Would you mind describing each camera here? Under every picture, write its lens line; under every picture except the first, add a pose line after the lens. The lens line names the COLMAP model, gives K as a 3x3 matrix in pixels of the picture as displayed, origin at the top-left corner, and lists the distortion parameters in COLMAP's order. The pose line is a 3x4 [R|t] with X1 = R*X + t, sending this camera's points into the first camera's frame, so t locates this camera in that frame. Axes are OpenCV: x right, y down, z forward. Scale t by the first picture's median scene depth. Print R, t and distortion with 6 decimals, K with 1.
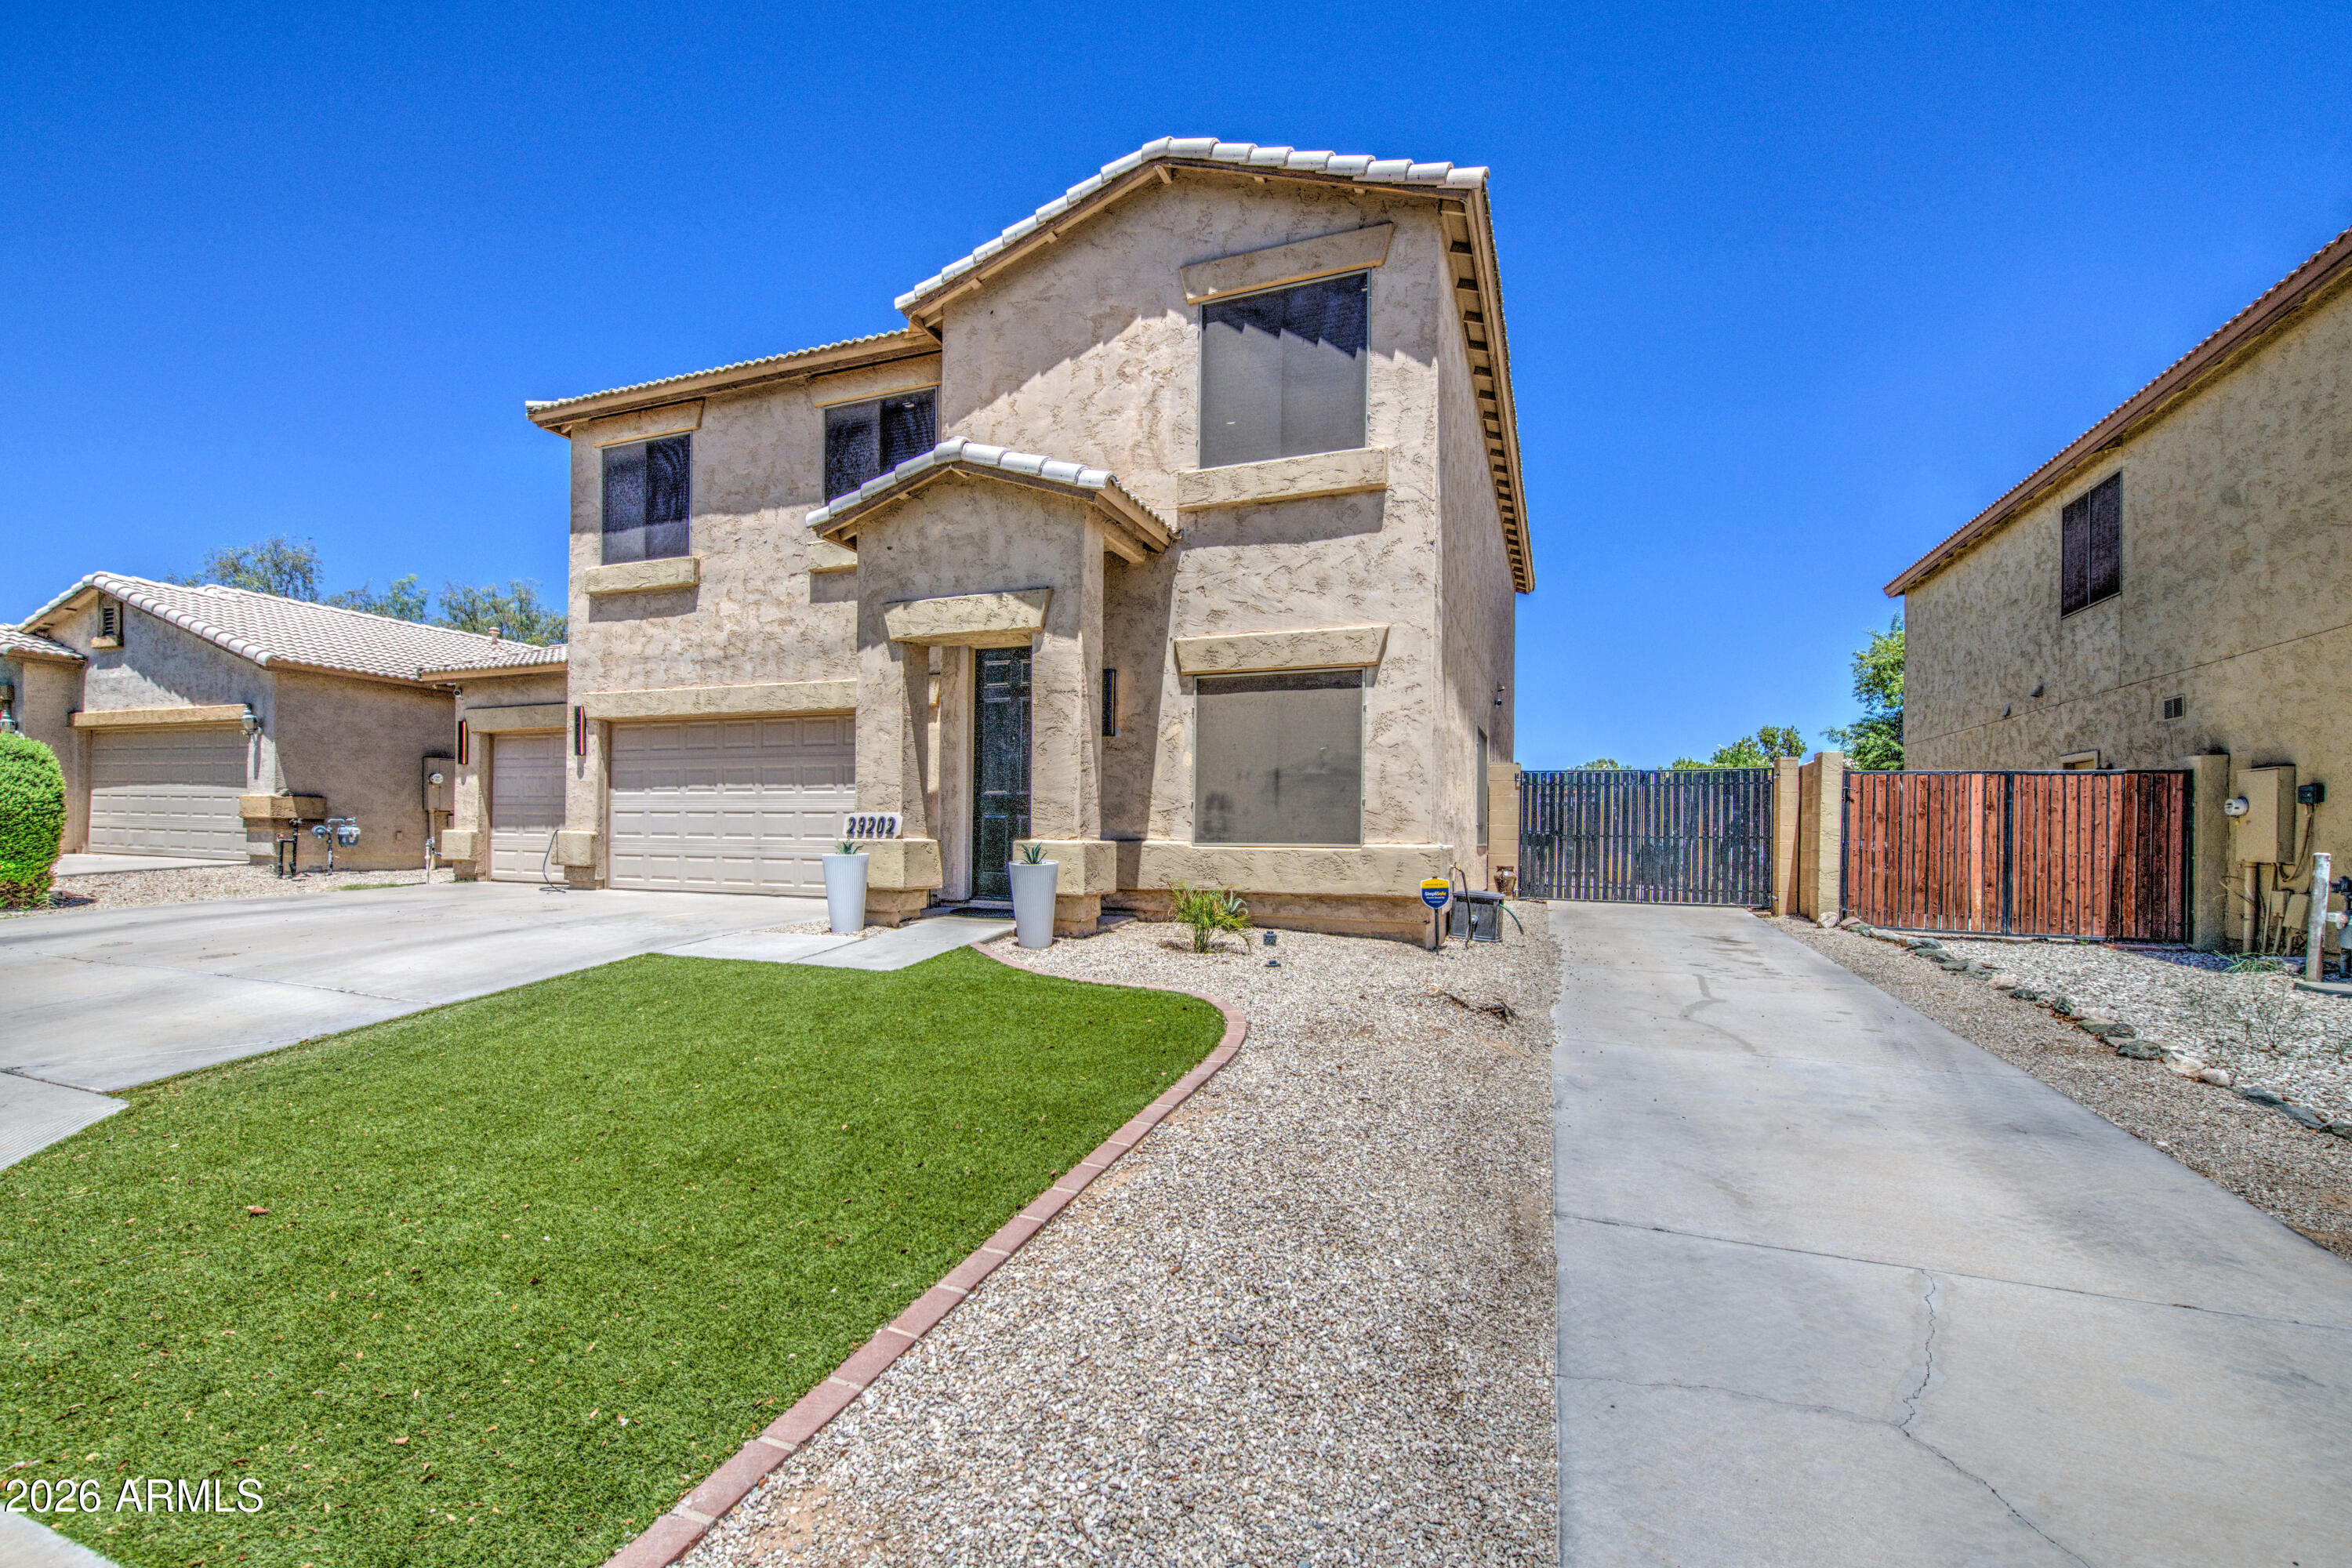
lens RADIAL K [[988.1, 0, 1176.0], [0, 988.1, 834.9], [0, 0, 1]] dist [-0.001715, -0.000121]
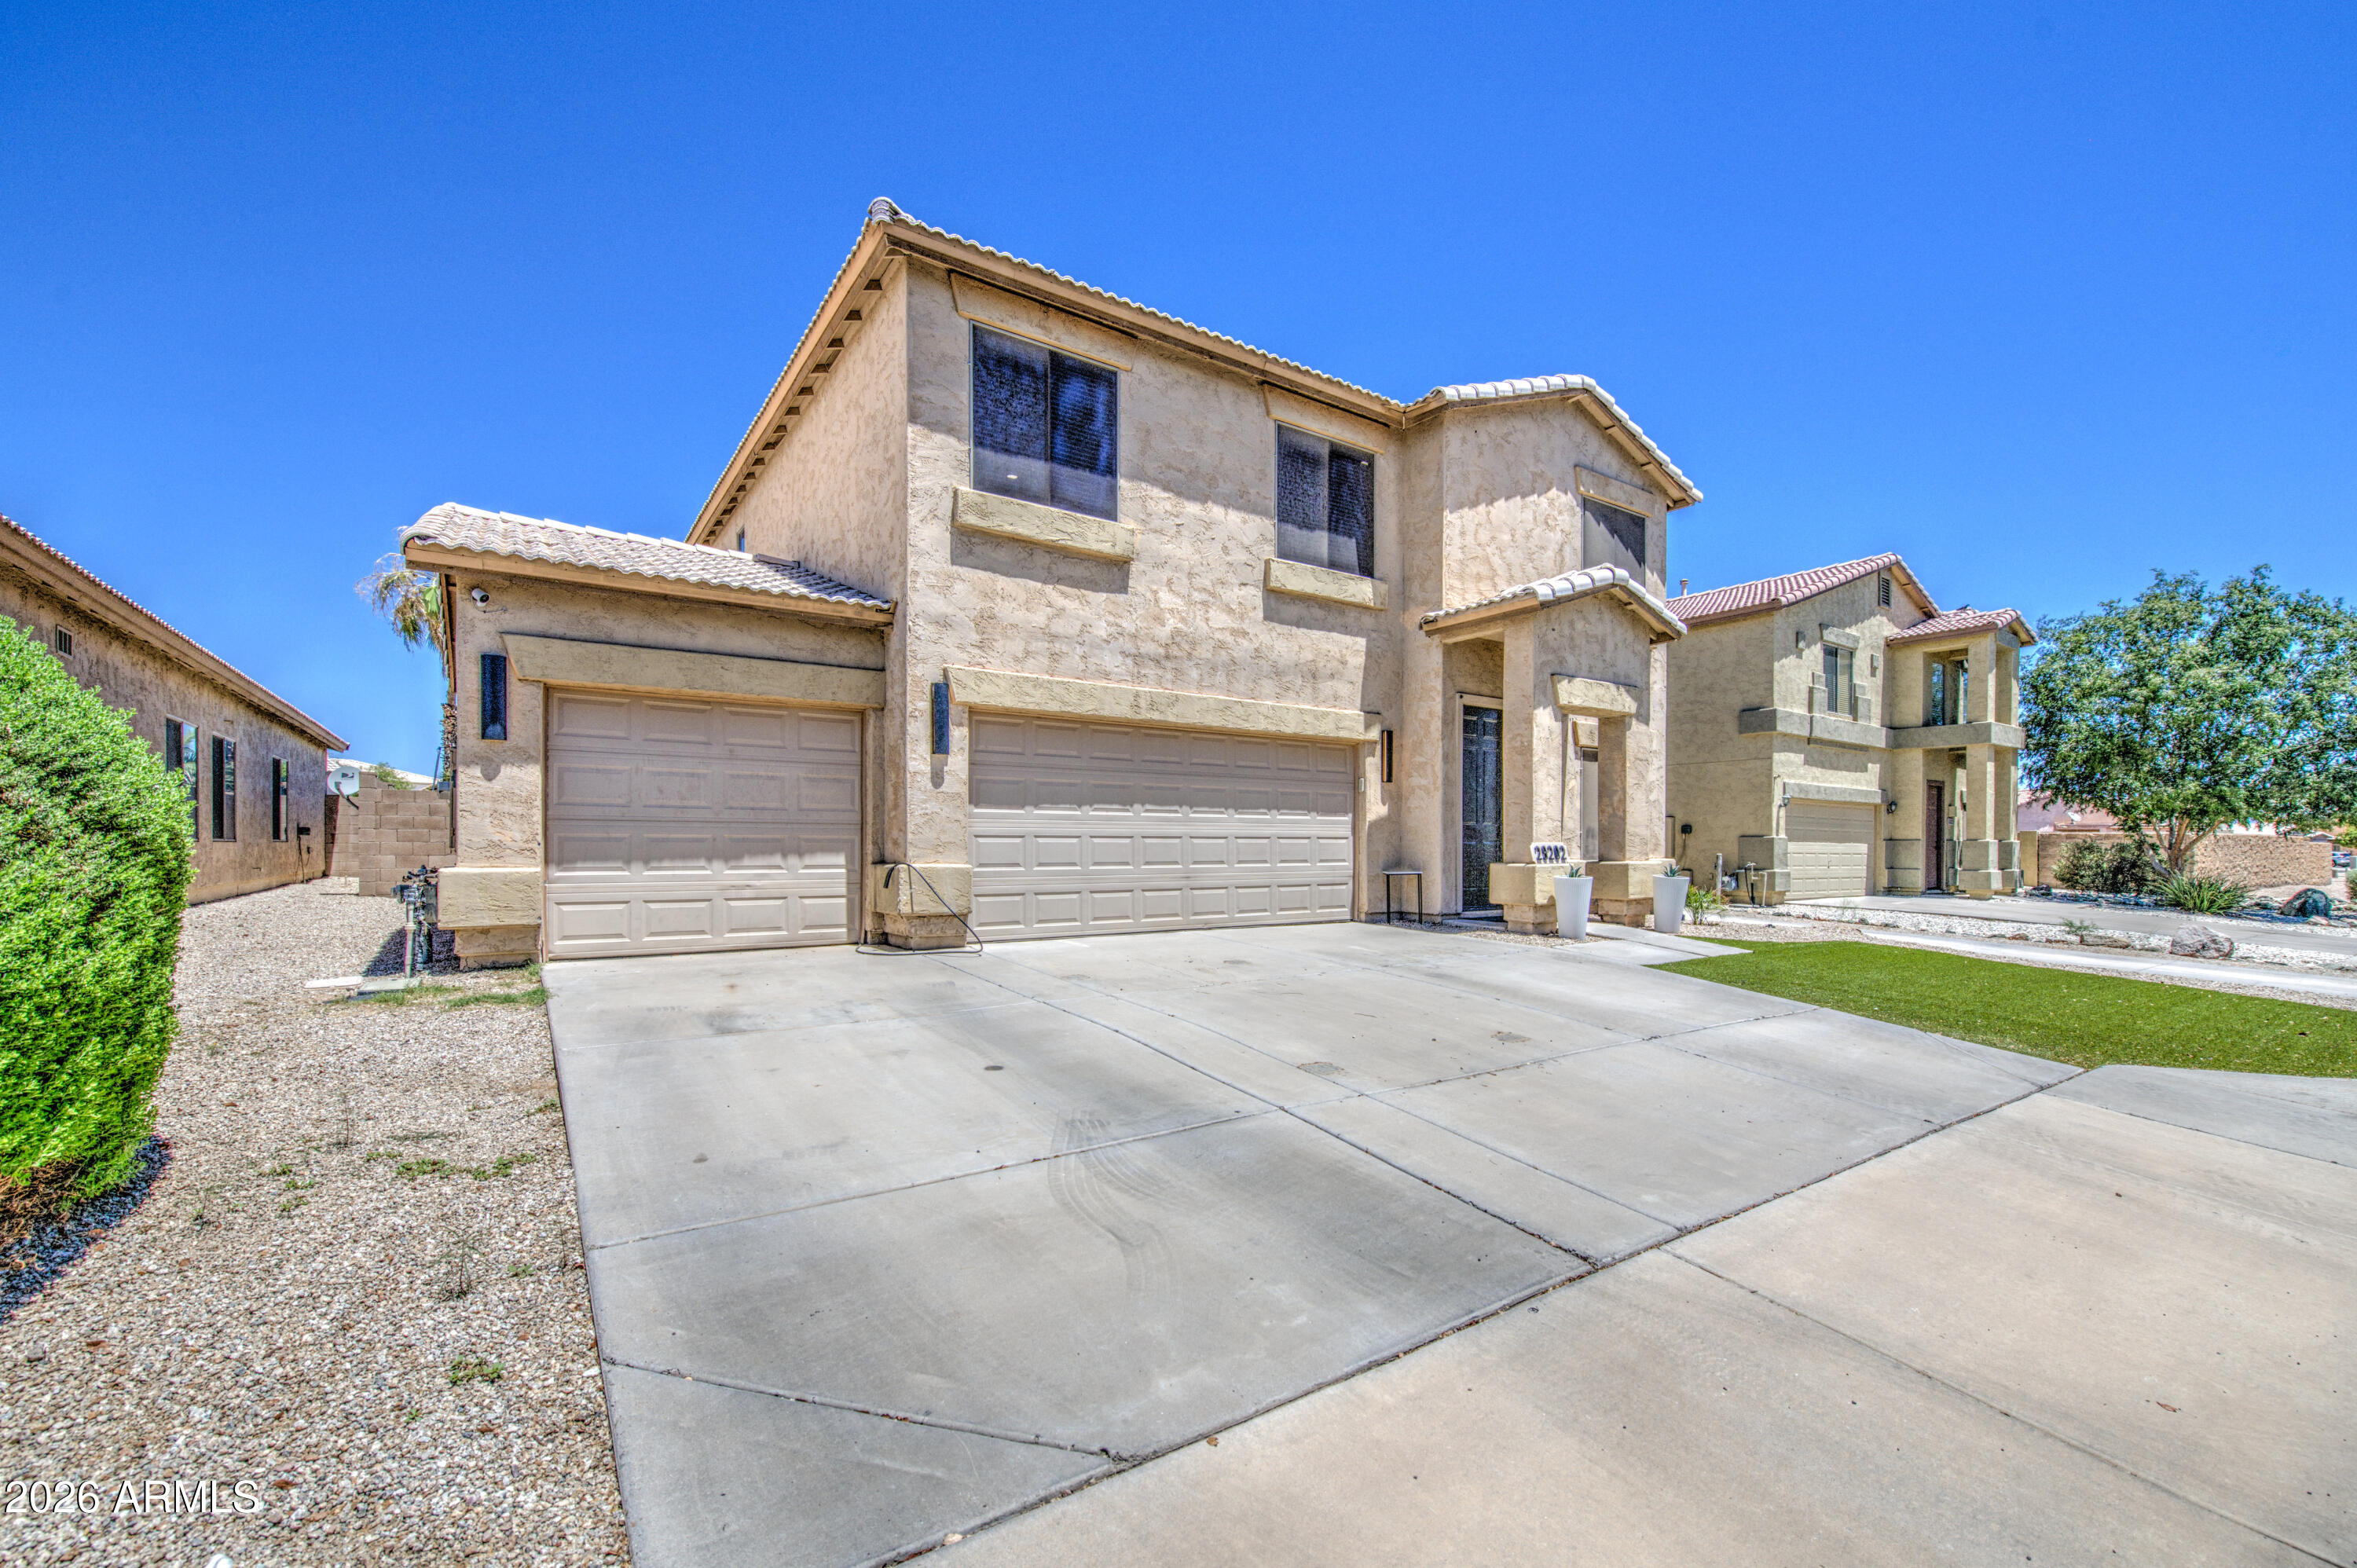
lens RADIAL K [[974.3, 0, 1179.6], [0, 974.3, 849.8], [0, 0, 1]] dist [0.001605, 0.000092]
pose [[0.556477, -0.017165, 0.830686, -1.165901], [0.004569, 0.999835, 0.017600, -0.027087], [-0.830850, -0.005999, 0.556463, 0.521088]]
